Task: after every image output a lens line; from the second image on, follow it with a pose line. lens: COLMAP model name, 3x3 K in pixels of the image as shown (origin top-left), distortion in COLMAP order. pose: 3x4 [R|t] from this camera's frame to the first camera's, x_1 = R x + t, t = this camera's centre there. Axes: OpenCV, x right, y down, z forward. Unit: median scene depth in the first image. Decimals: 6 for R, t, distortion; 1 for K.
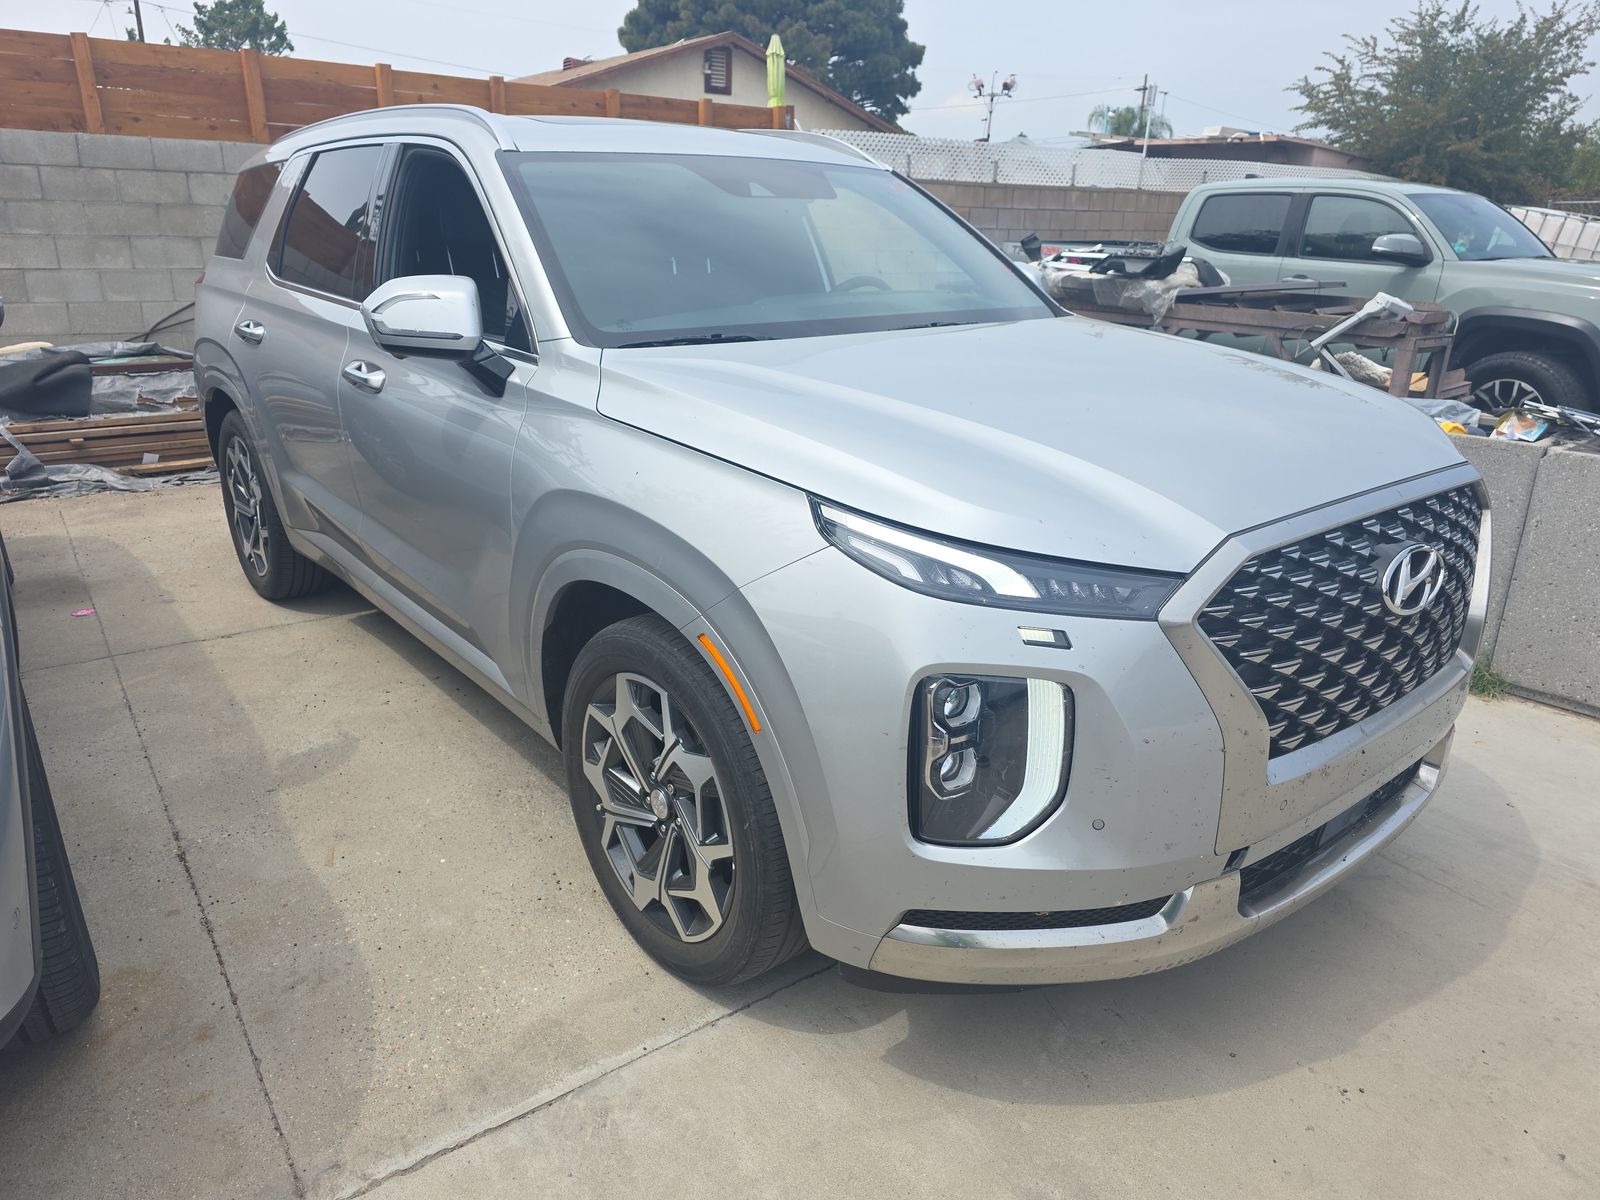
lens RADIAL K [[1045.7, 0, 800.0], [0, 1045.7, 600.0], [0, 0, 1]] dist [0.078480, -0.071885]
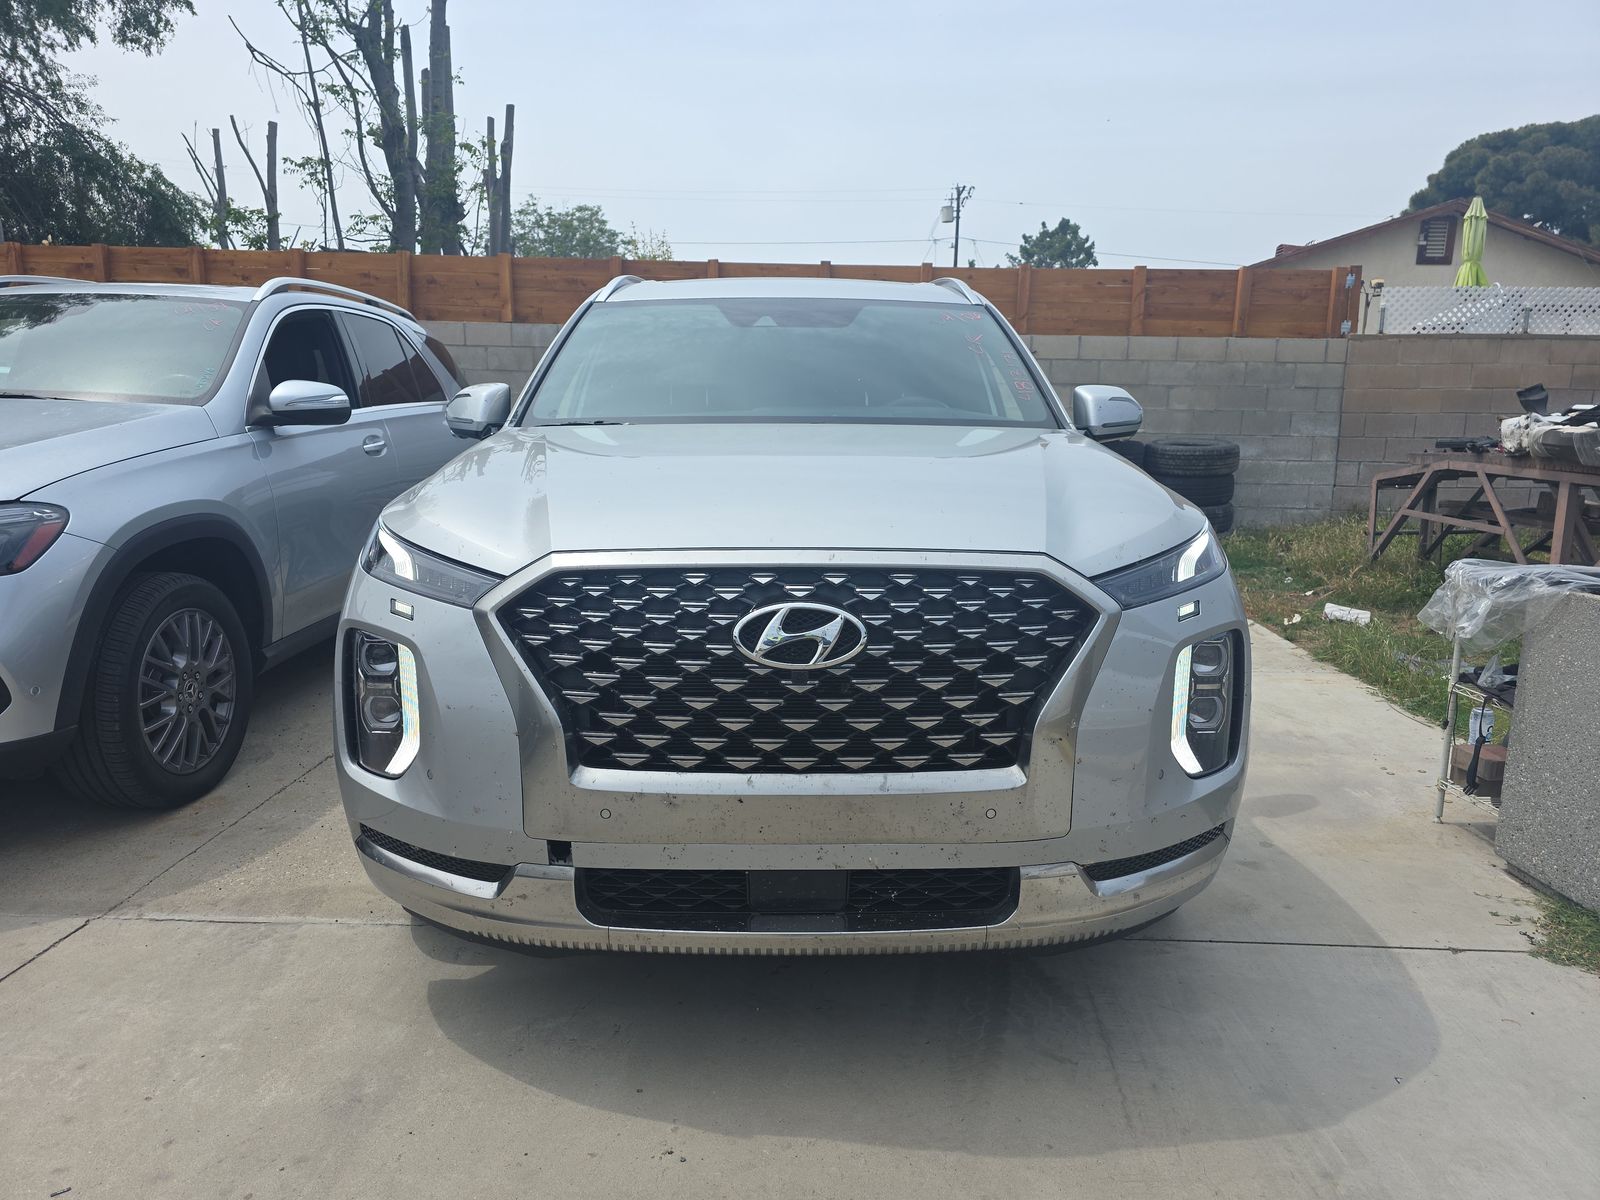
lens RADIAL K [[1045.7, 0, 800.0], [0, 1045.7, 600.0], [0, 0, 1]] dist [0.078480, -0.071885]
pose [[0.790222, 0.106115, -0.603564, 0.625796], [-0.203232, 0.974536, -0.094747, 0.022018], [0.578140, 0.197535, 0.791665, 0.115038]]
